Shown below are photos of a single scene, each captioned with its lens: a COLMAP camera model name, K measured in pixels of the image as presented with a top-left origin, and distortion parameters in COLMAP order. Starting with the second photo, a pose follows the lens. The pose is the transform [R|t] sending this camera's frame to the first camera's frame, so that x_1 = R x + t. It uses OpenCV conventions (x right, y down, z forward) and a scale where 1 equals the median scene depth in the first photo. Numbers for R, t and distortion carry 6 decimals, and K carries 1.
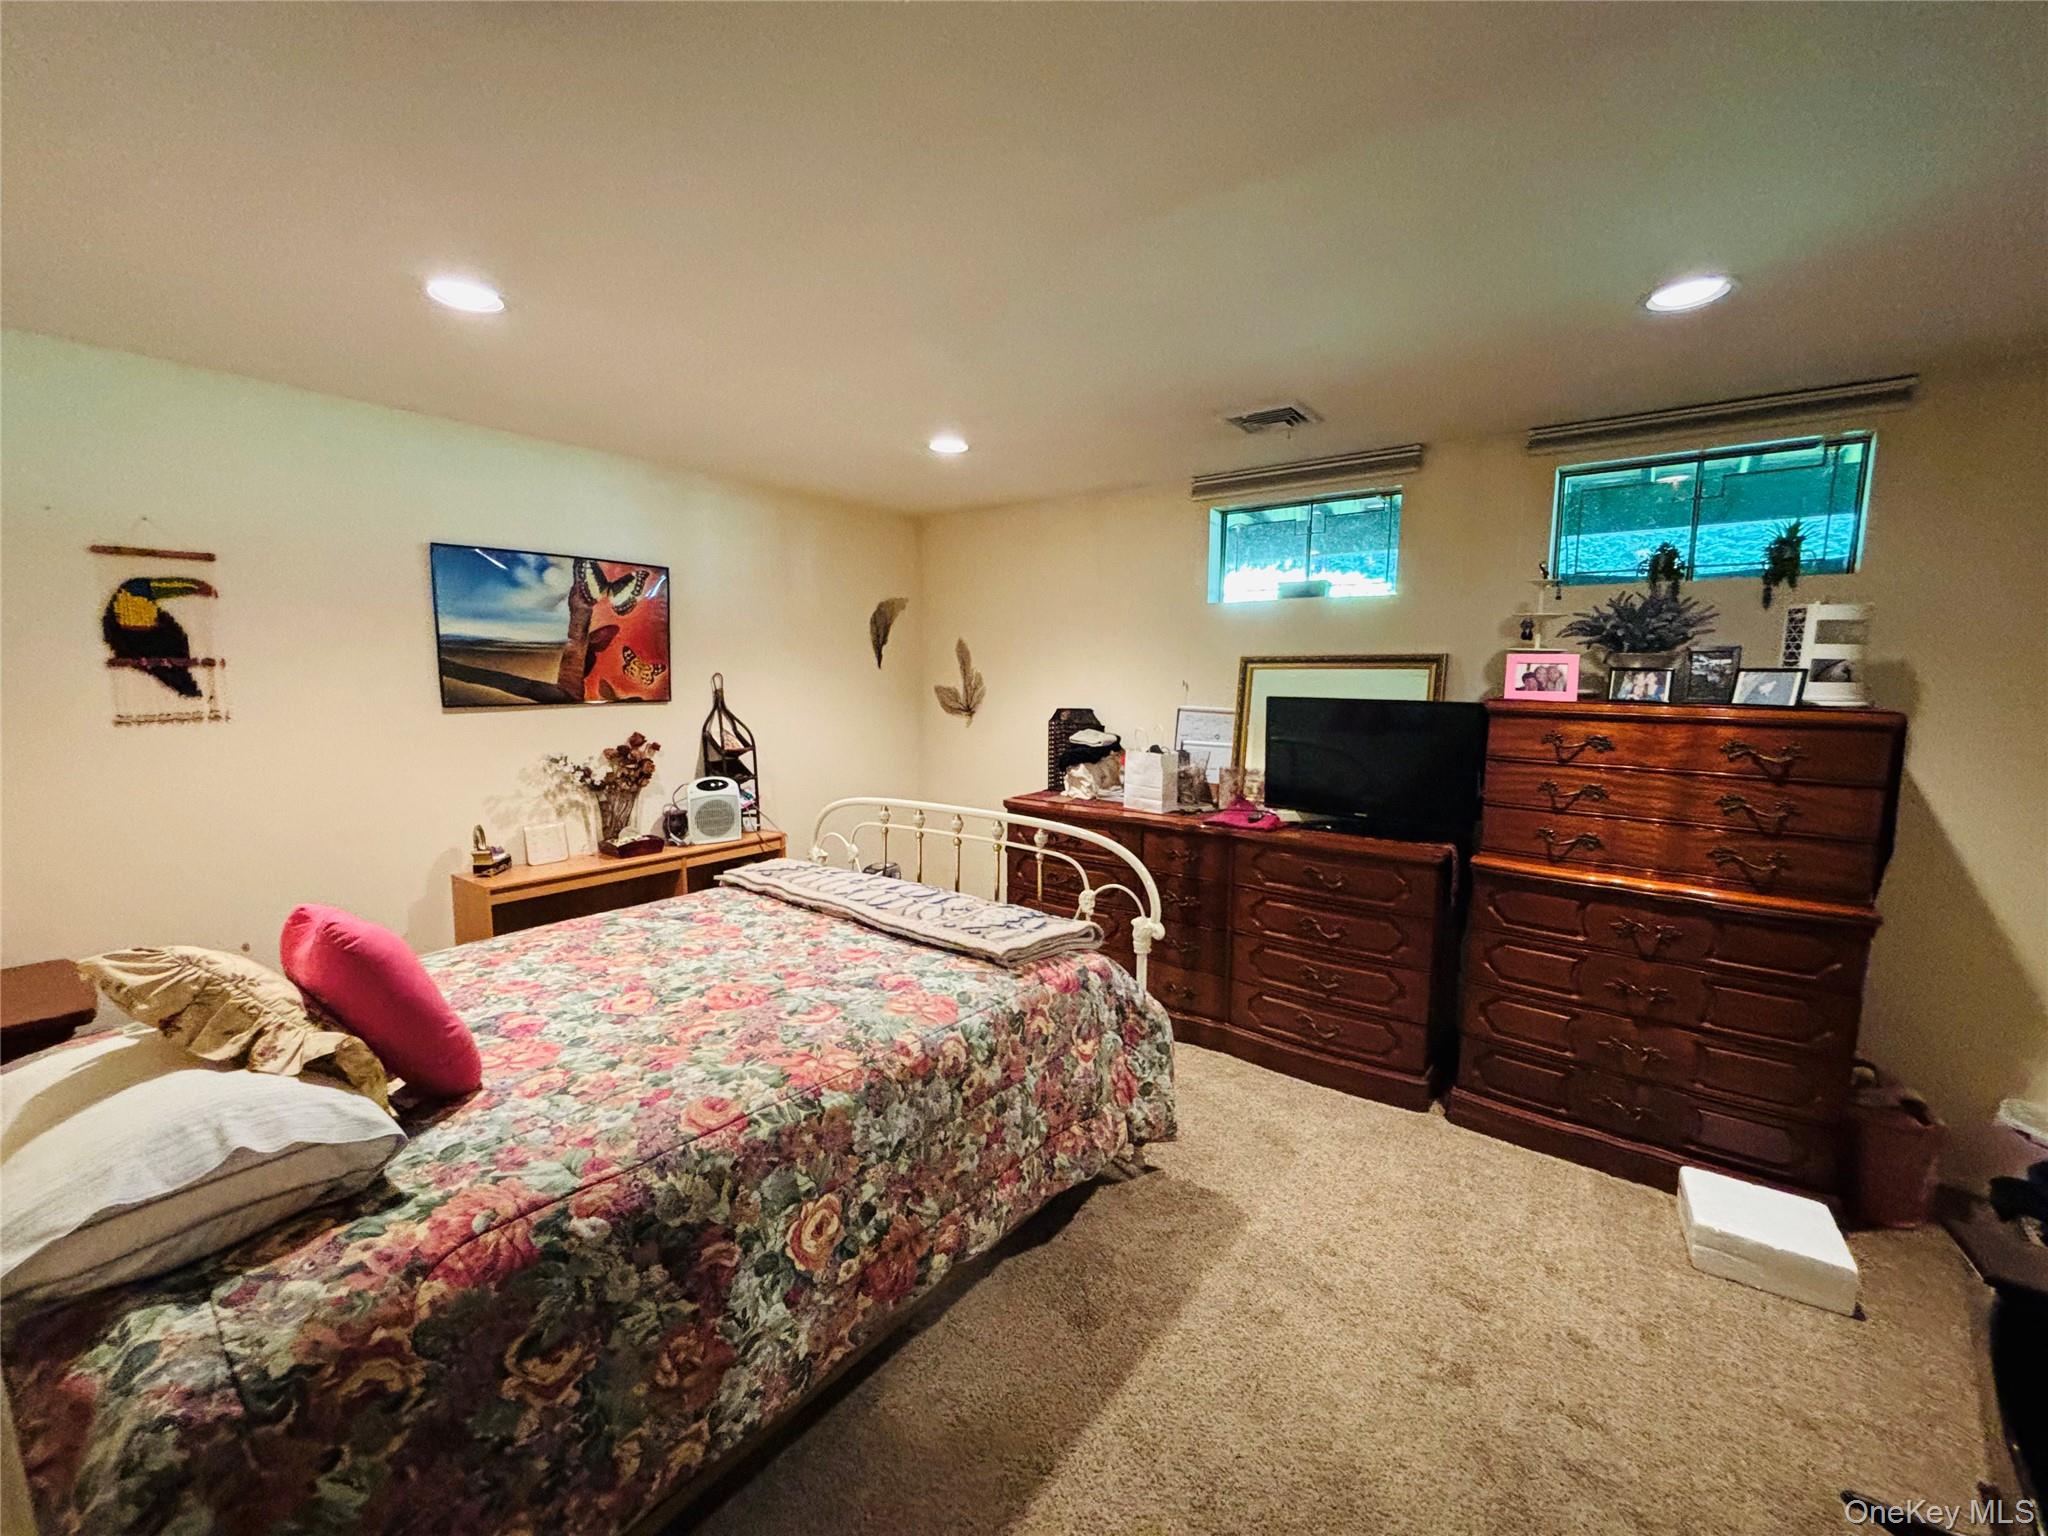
lens RADIAL K [[830.9, 0, 1022.3], [0, 830.9, 763.6], [0, 0, 1]] dist [0.018254, -0.006086]
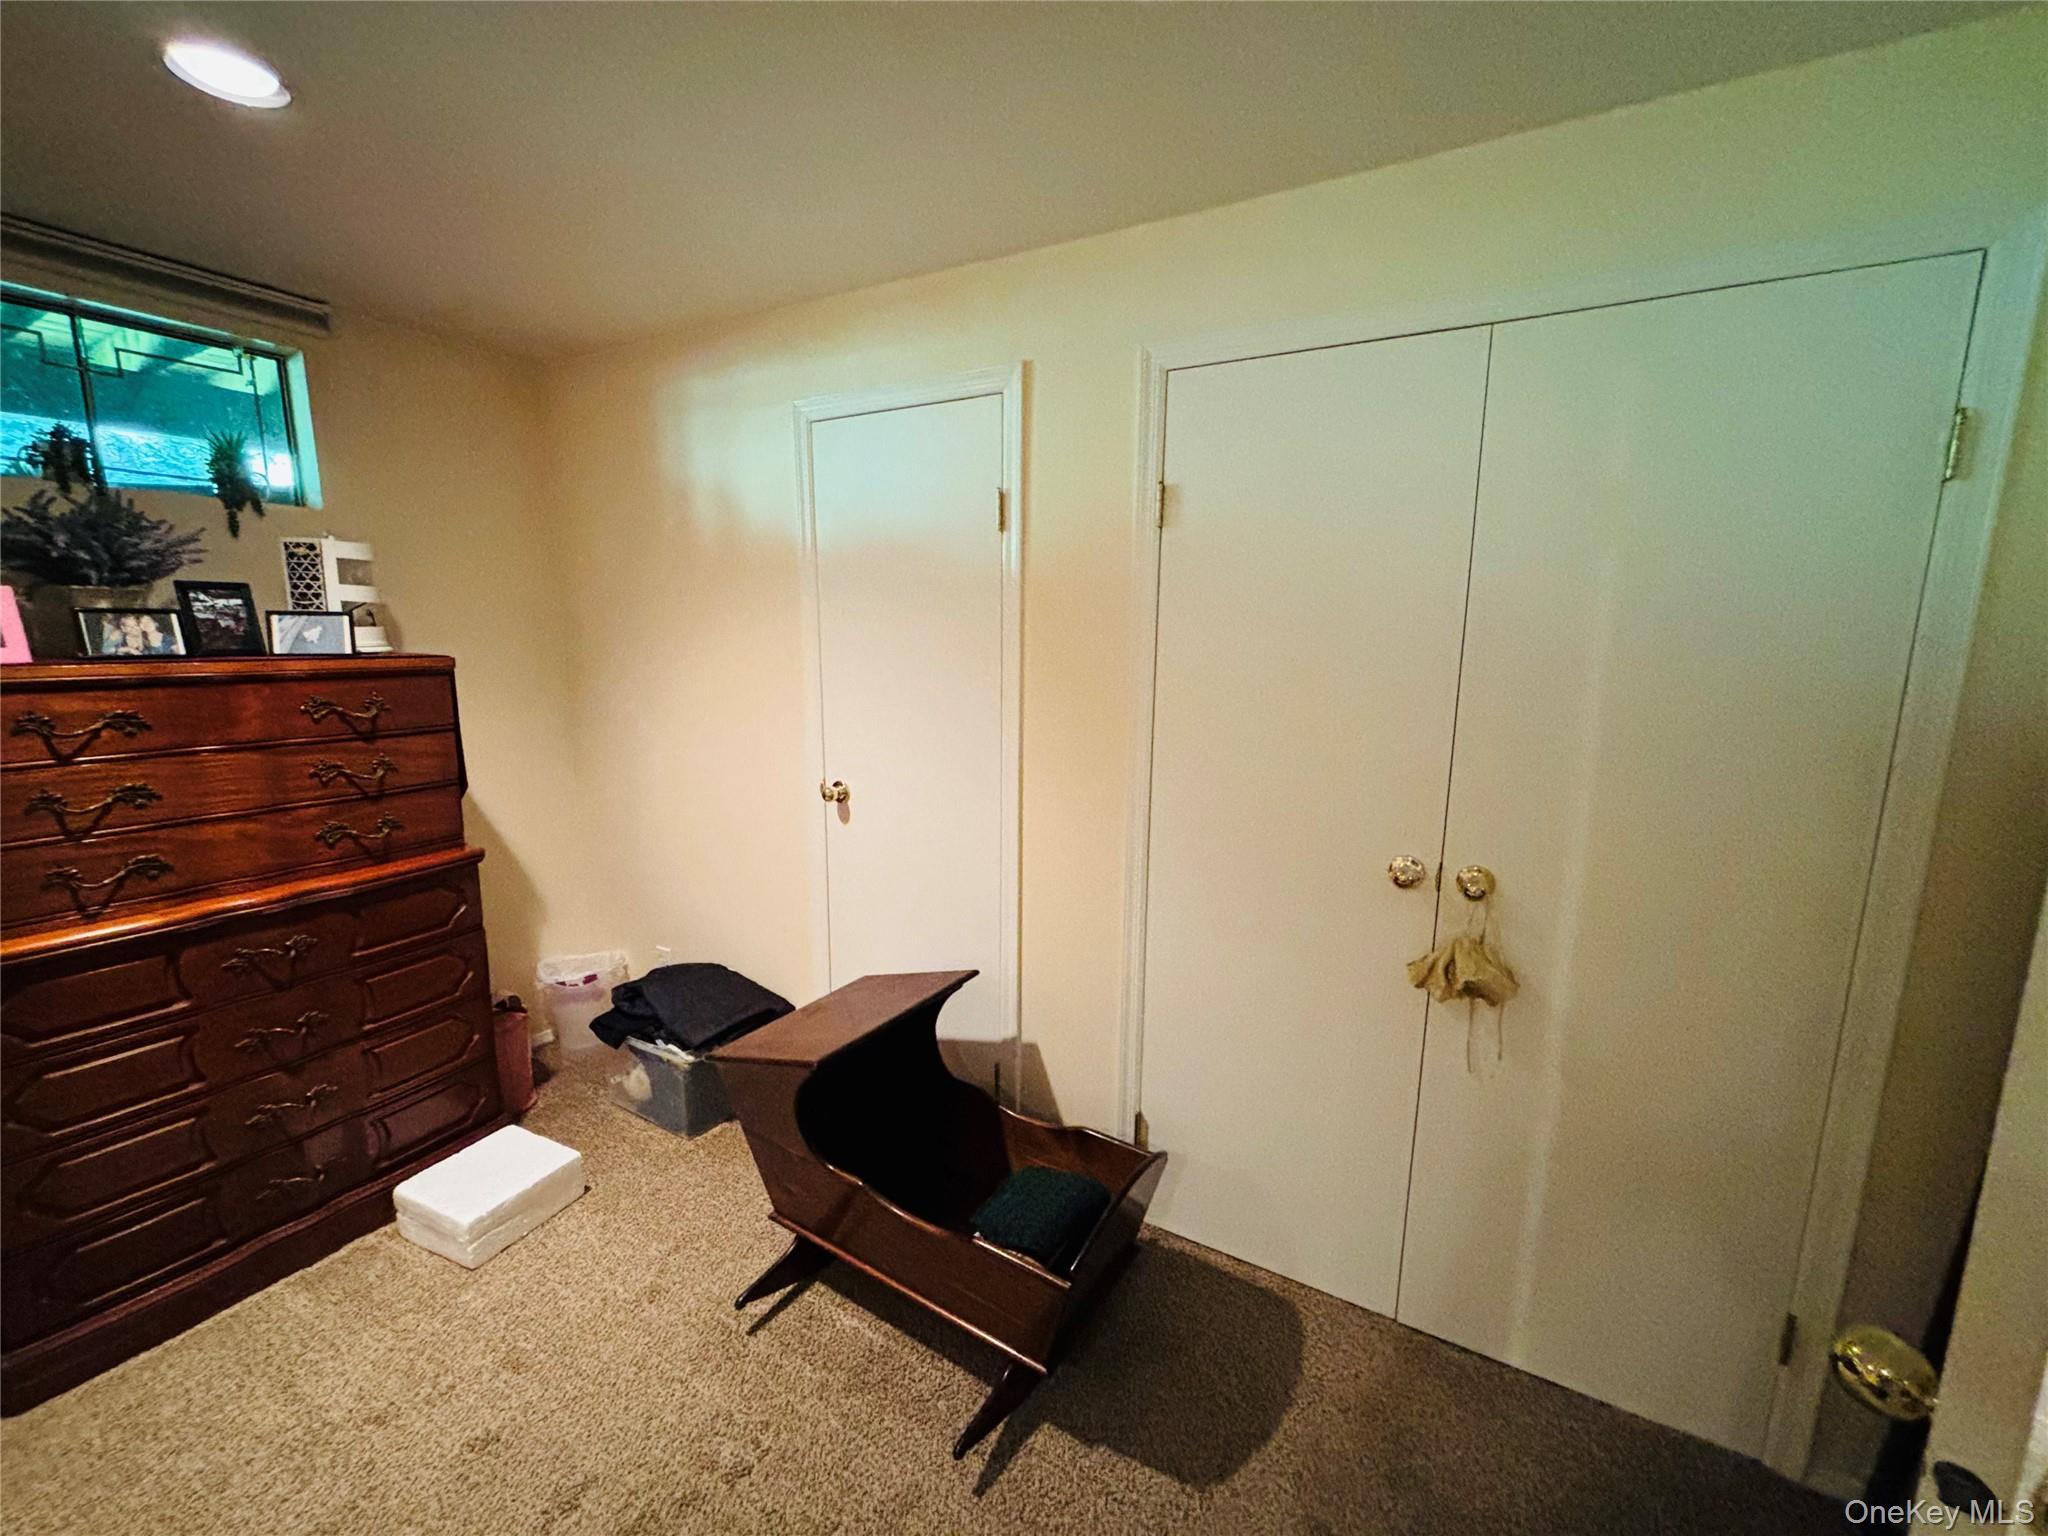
lens RADIAL K [[830.9, 0, 1022.3], [0, 830.9, 763.6], [0, 0, 1]] dist [0.018254, -0.006086]
pose [[-0.131847, -0.173969, 0.975885, -0.069742], [0.107780, 0.976127, 0.188574, -0.043420], [-0.985393, 0.130044, -0.109949, 0.385834]]
